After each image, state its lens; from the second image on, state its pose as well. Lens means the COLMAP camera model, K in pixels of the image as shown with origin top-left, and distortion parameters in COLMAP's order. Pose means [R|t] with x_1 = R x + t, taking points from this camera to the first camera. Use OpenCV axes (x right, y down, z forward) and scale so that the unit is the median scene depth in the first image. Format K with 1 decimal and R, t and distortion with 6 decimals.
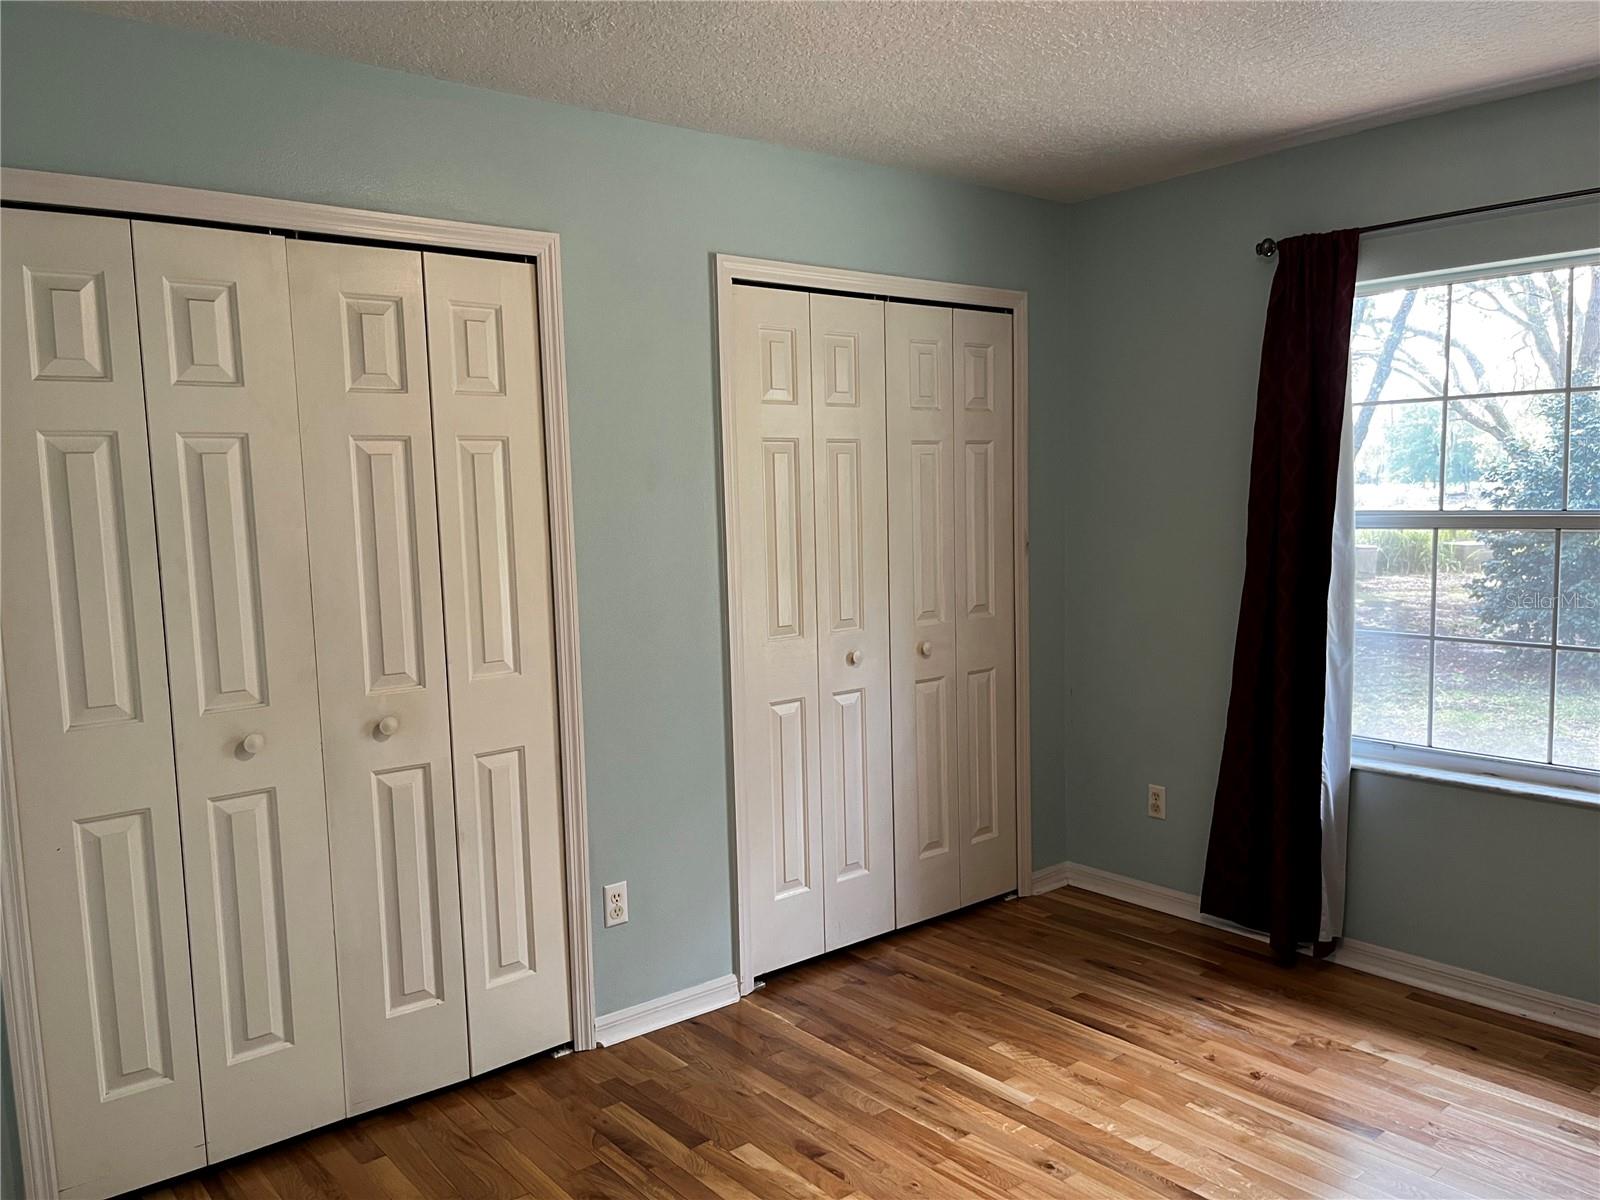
lens RADIAL K [[1201.9, 0, 794.3], [0, 1201.9, 601.5], [0, 0, 1]] dist [0.043713, -0.072095]
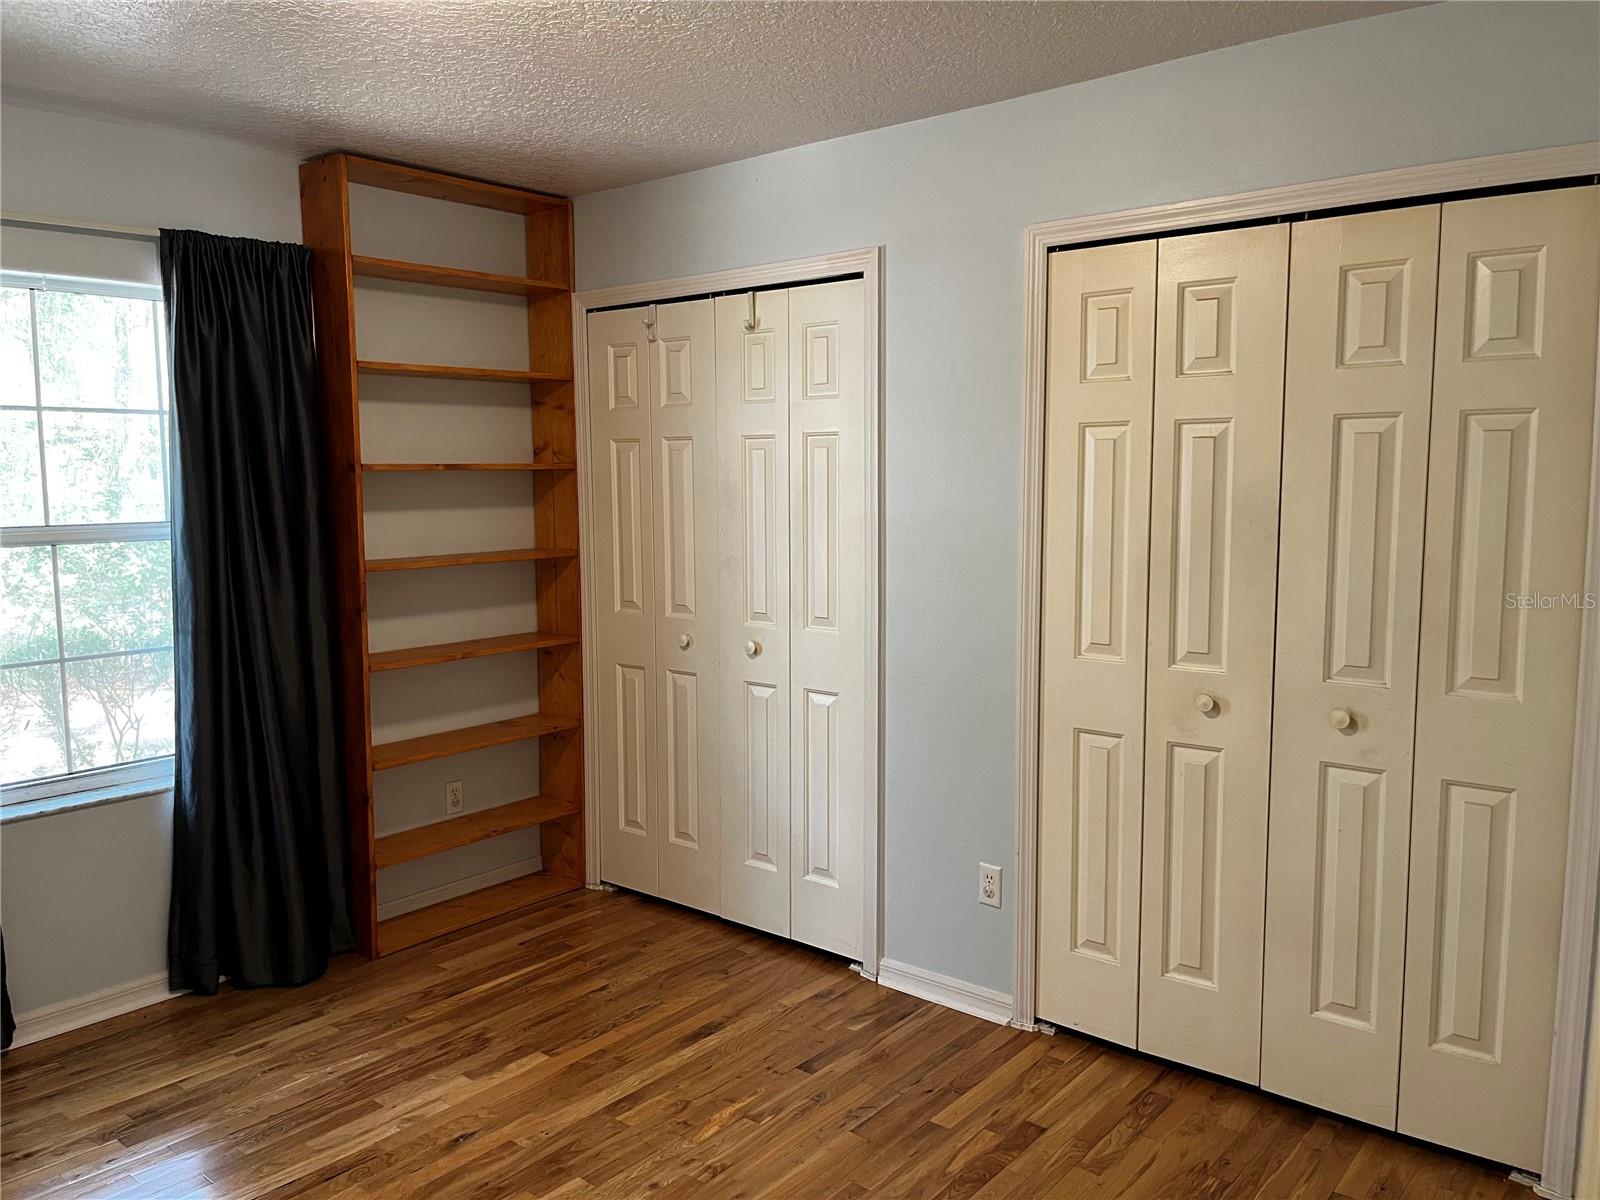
lens RADIAL K [[1201.9, 0, 809.7], [0, 1201.9, 605.2], [0, 0, 1]] dist [0.043713, -0.072095]
pose [[-0.214709, -0.073407, 0.973915, -0.499102], [0.103962, 0.989788, 0.097523, -0.042296], [-0.971129, 0.122189, -0.204885, 0.591644]]
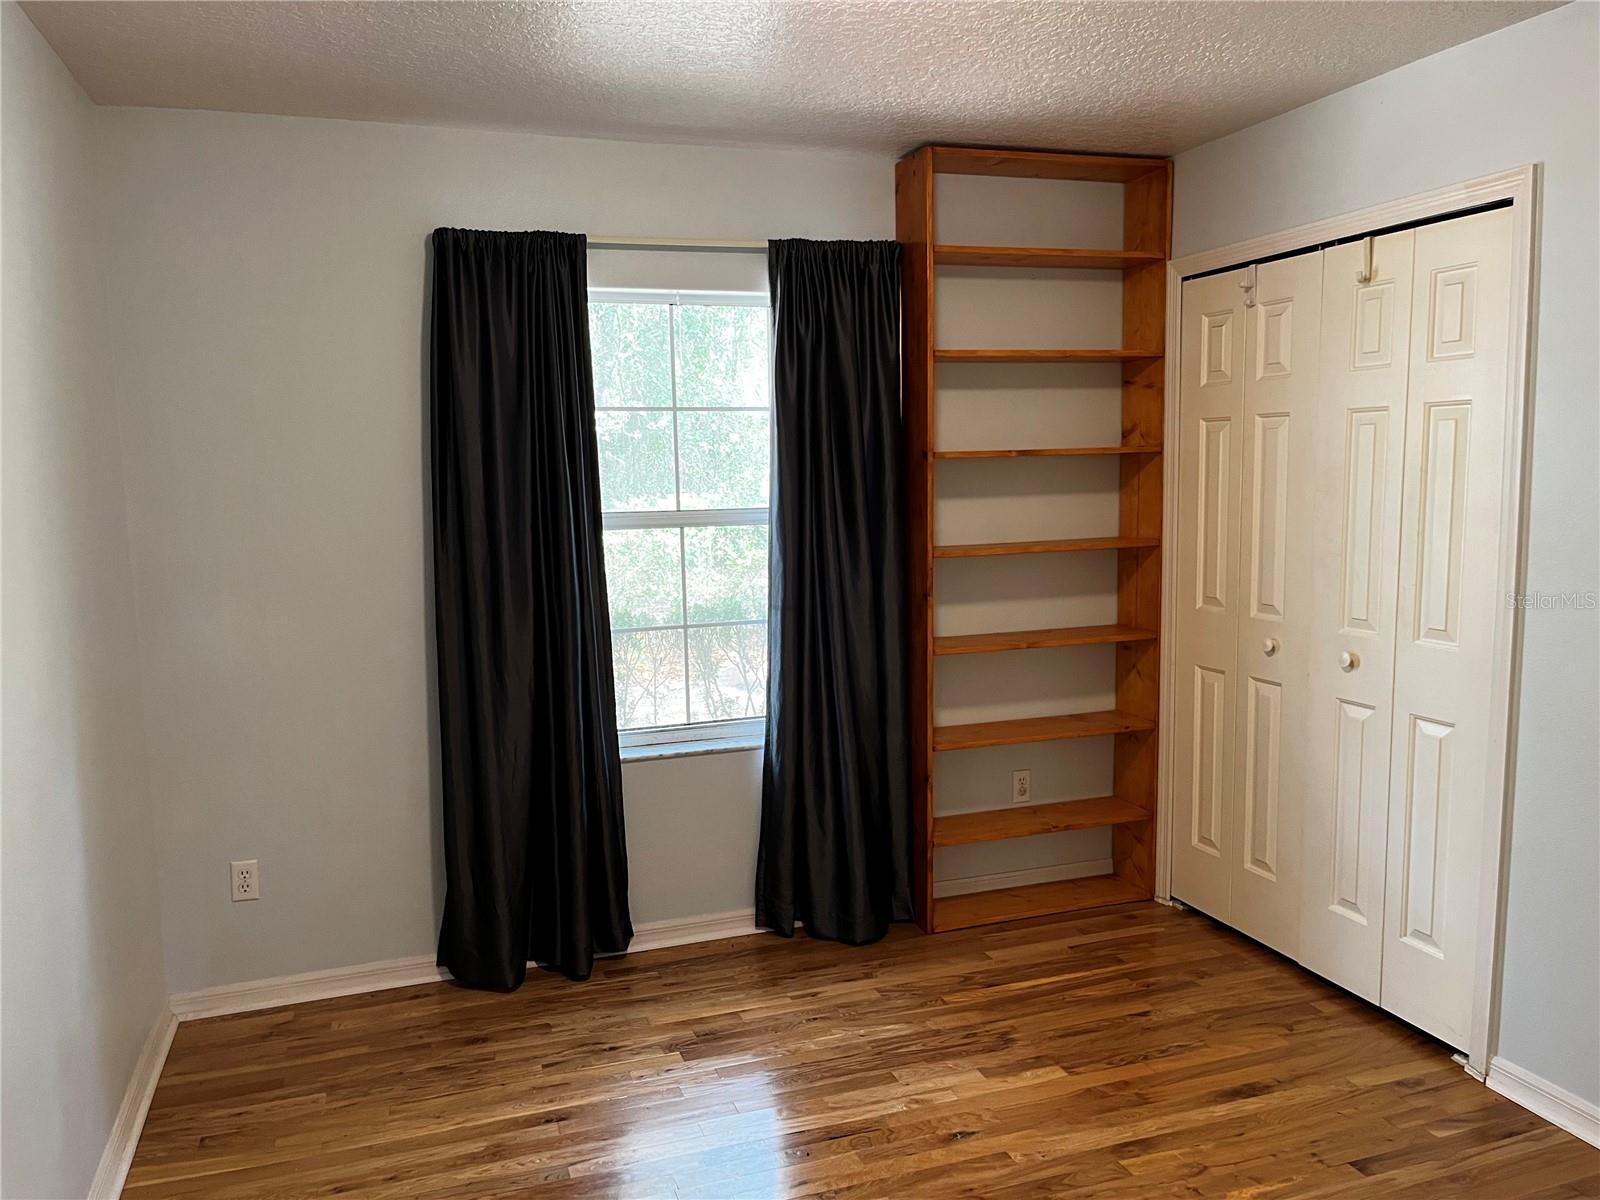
lens RADIAL K [[1201.9, 0, 790.3], [0, 1201.9, 615.5], [0, 0, 1]] dist [0.043713, -0.072095]
pose [[0.334780, -0.091274, 0.937865, -0.433152], [0.096712, 0.993370, 0.062153, -0.035279], [-0.937320, 0.069896, 0.341388, 0.490333]]
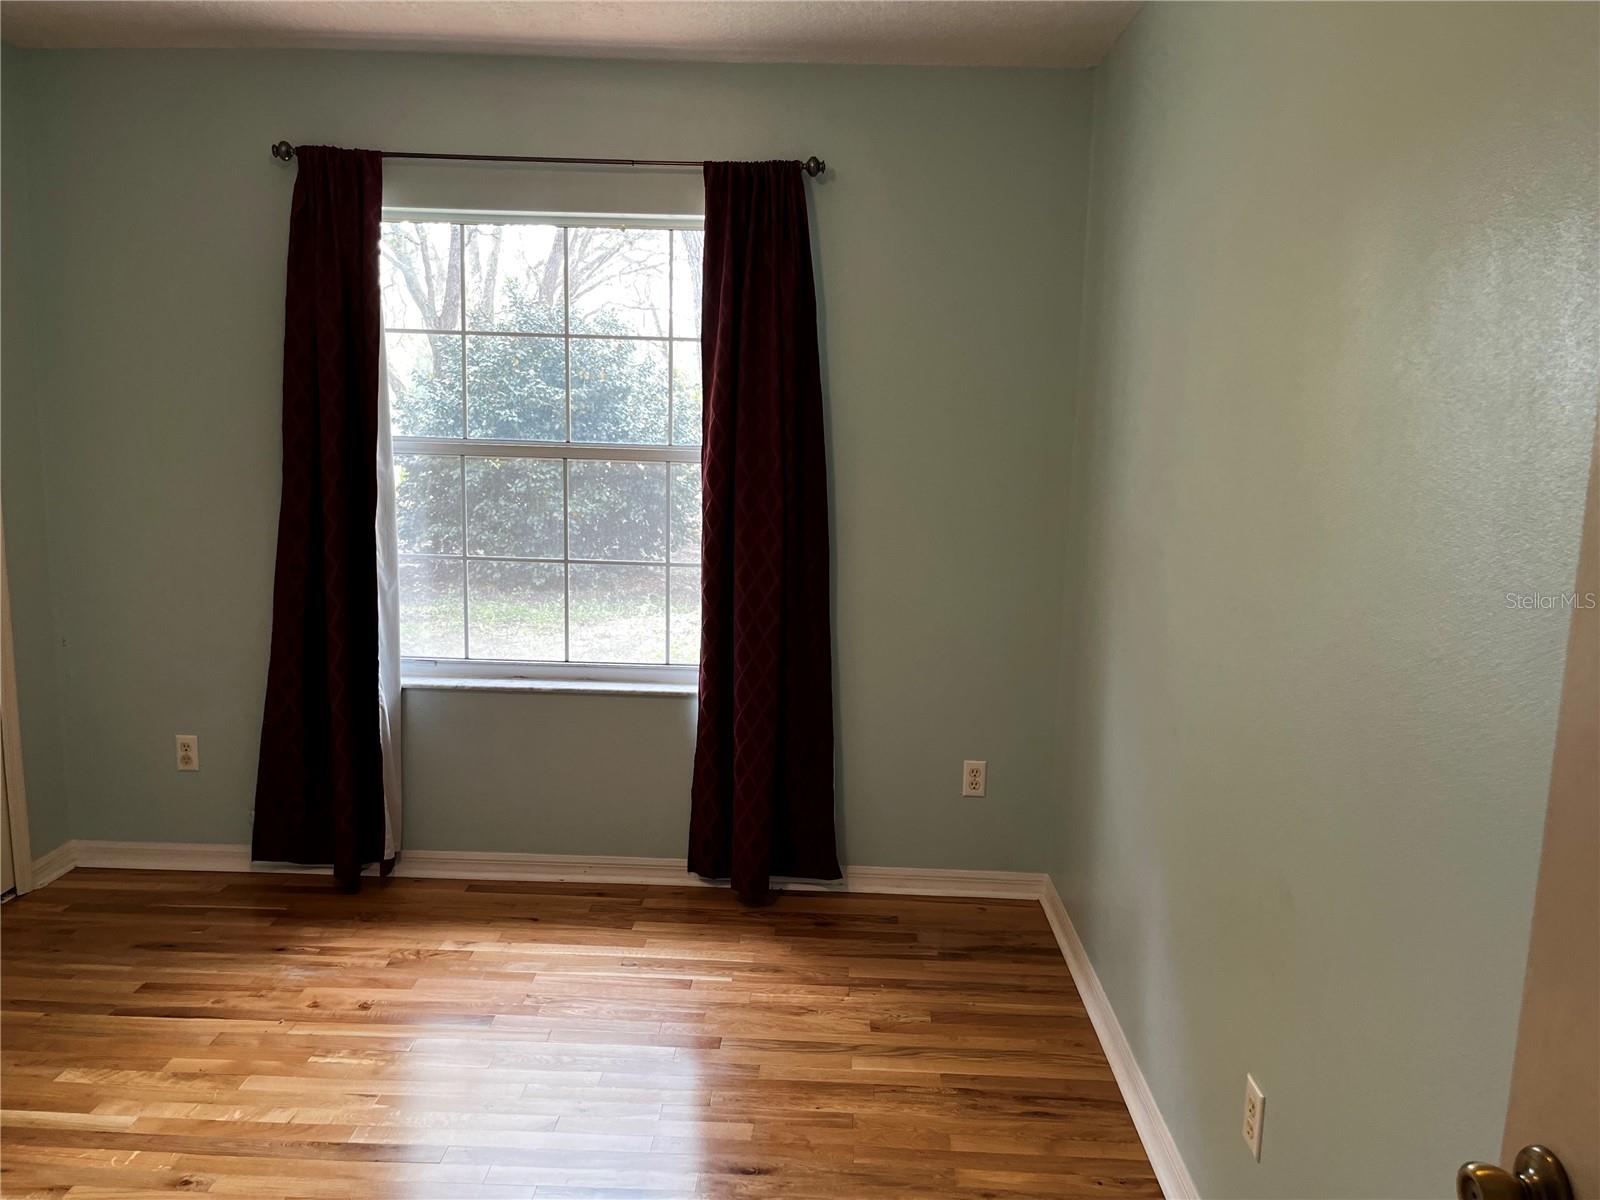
lens RADIAL K [[1201.9, 0, 793.8], [0, 1201.9, 603.8], [0, 0, 1]] dist [0.043713, -0.072095]
pose [[0.640473, -0.076829, 0.764128, -0.110107], [0.024626, 0.996526, 0.079555, -0.007586], [-0.767586, -0.032136, 0.640140, 0.089357]]
